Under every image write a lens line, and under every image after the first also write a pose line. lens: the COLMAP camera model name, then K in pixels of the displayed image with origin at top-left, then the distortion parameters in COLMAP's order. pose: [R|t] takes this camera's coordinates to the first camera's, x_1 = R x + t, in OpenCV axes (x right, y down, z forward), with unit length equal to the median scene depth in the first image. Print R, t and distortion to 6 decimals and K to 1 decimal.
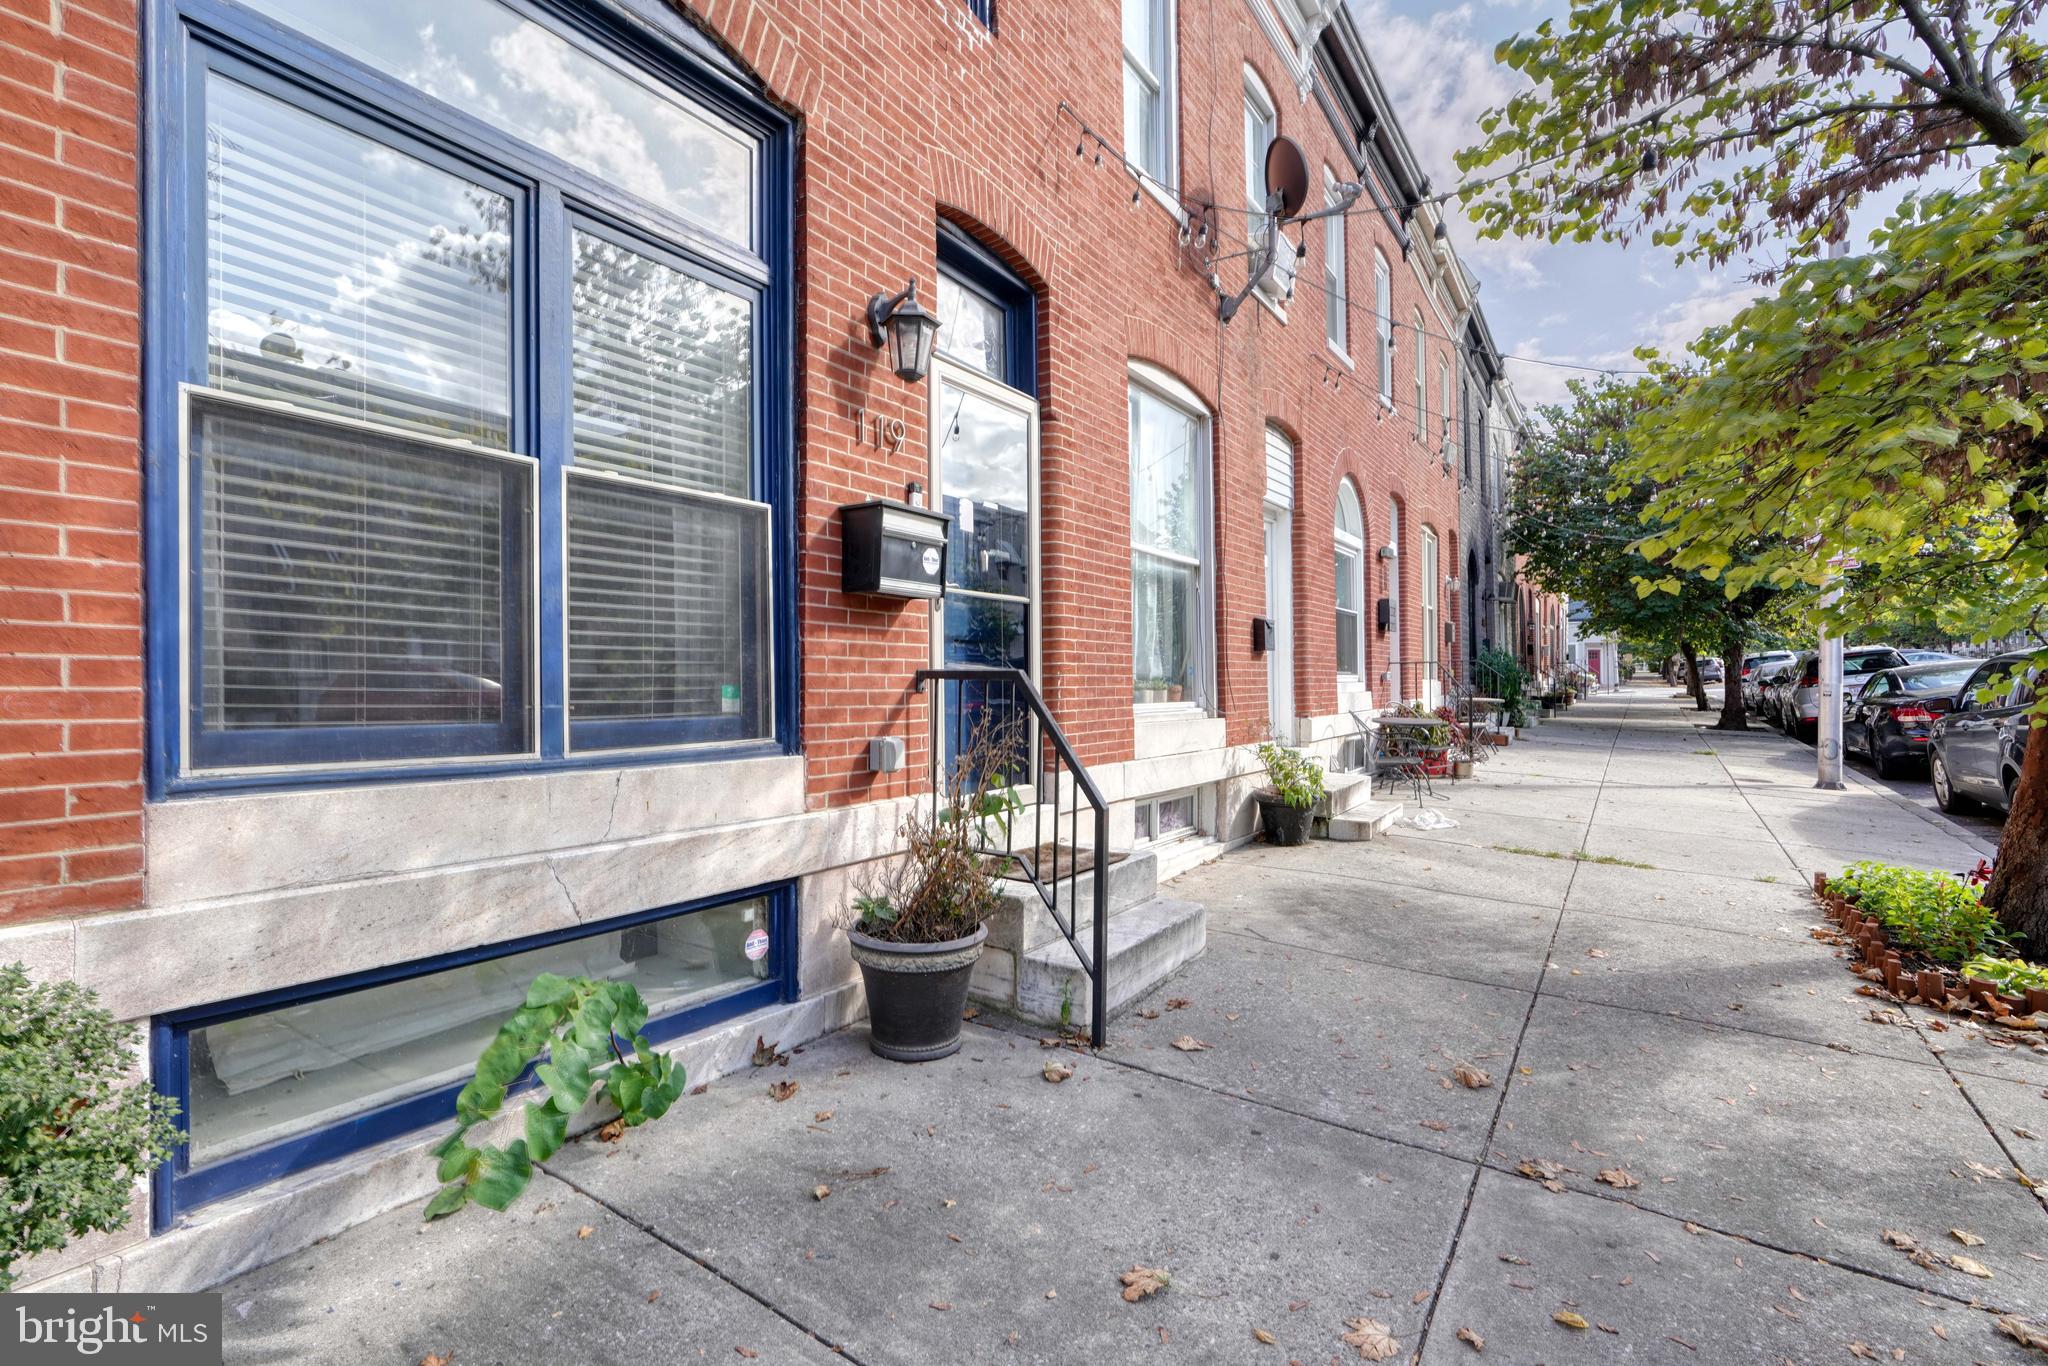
lens RADIAL K [[923.8, 0, 1023.7], [0, 923.8, 691.1], [0, 0, 1]] dist [-0.017682, 0.003310]
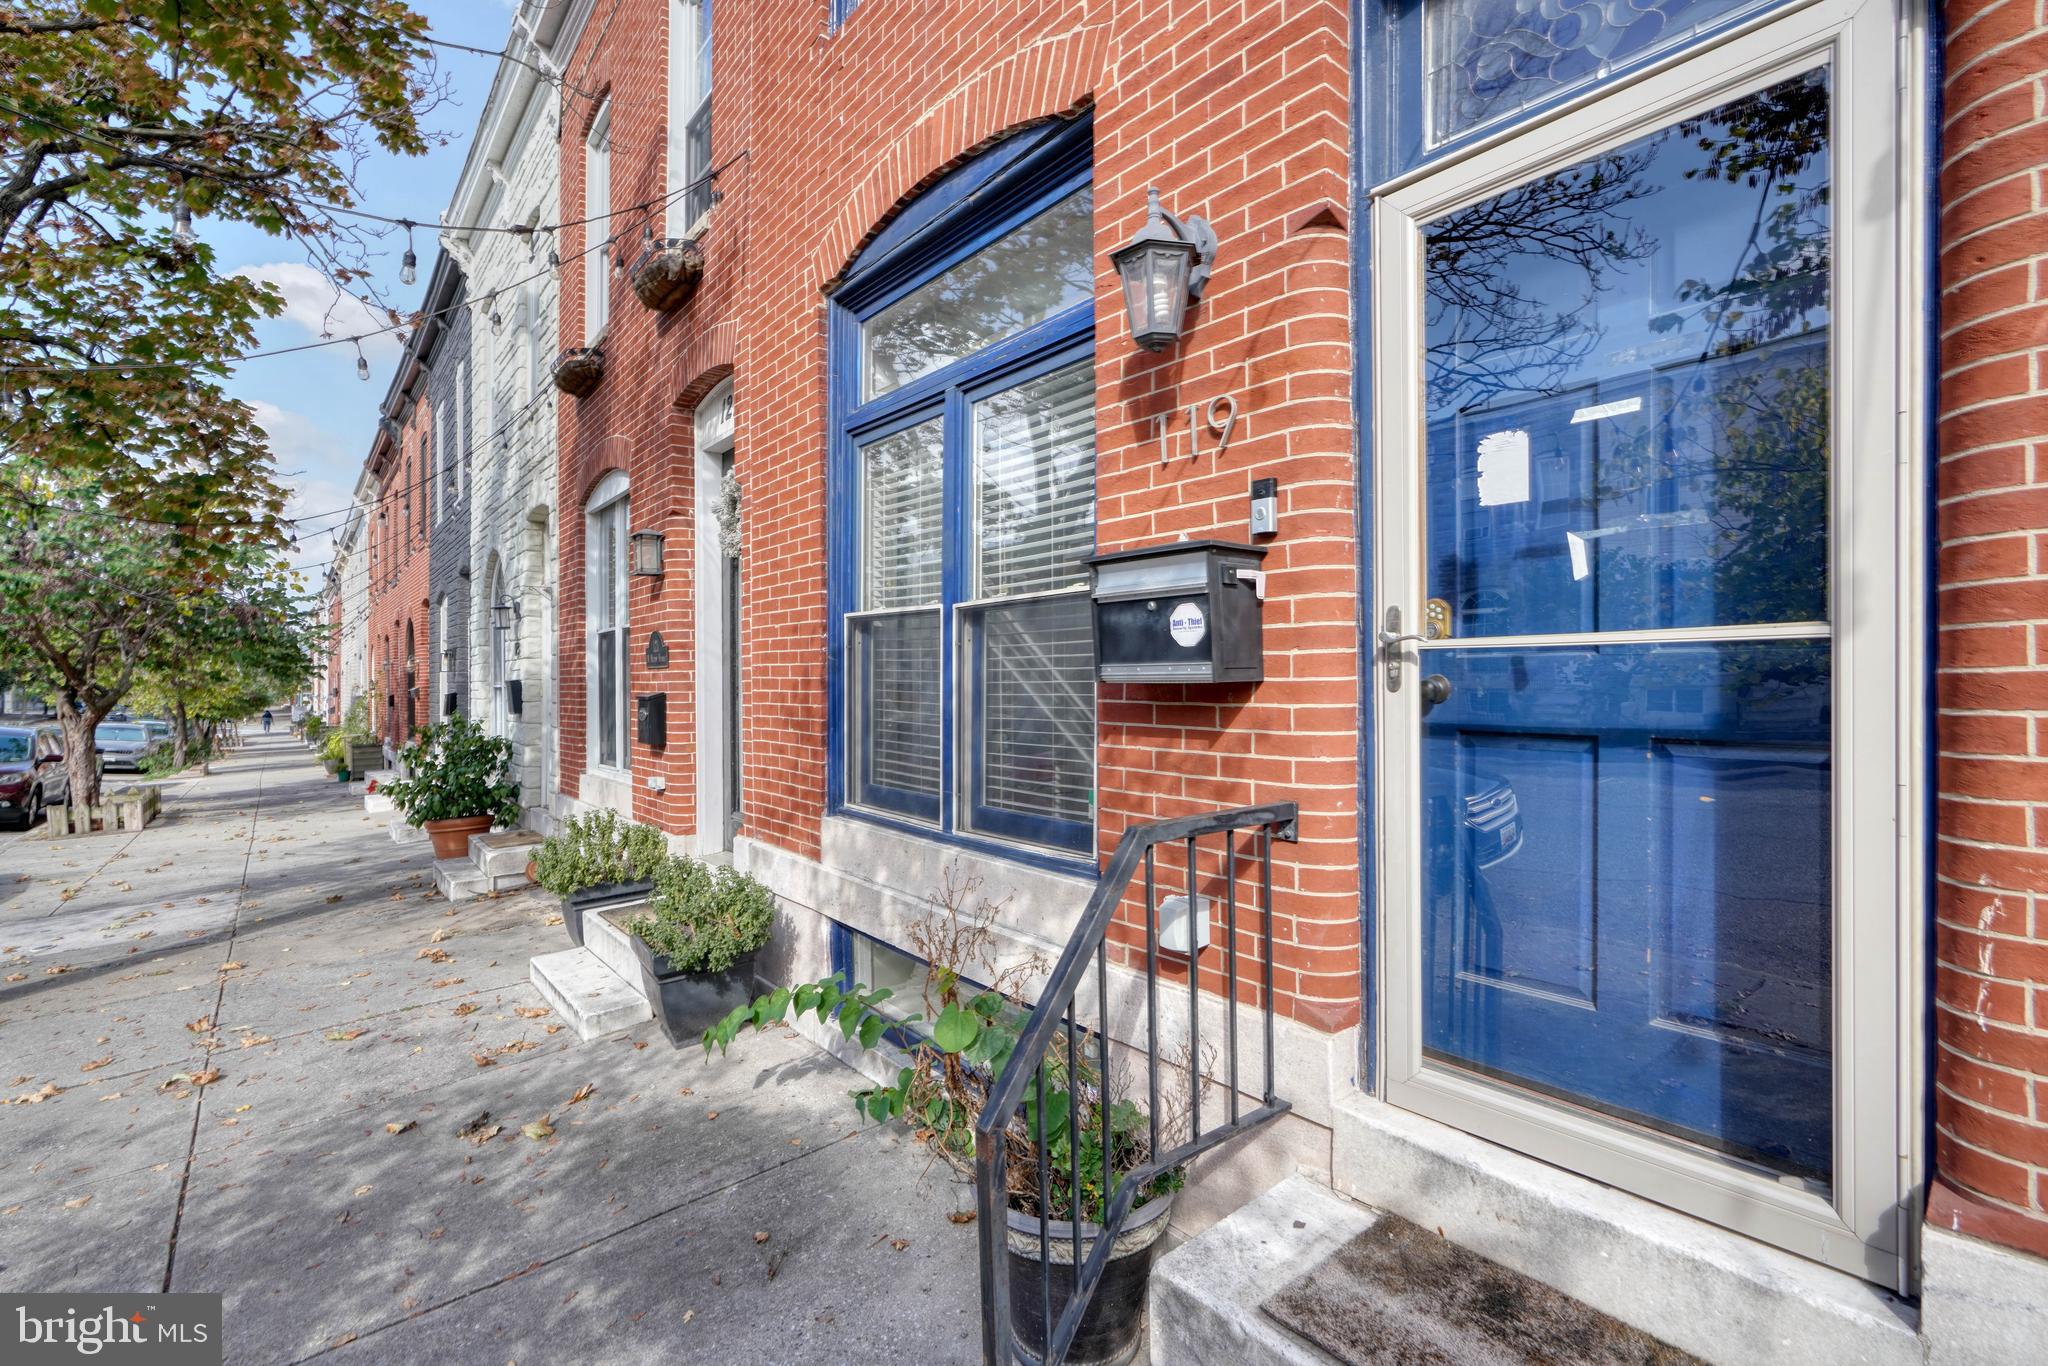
lens RADIAL K [[923.8, 0, 1020.5], [0, 923.8, 687.8], [0, 0, 1]] dist [-0.017682, 0.003310]
pose [[-0.289207, 0.015993, -0.957133, 0.544180], [0.002205, 0.999869, 0.016040, -0.116651], [0.957264, 0.002529, -0.289204, 1.142882]]
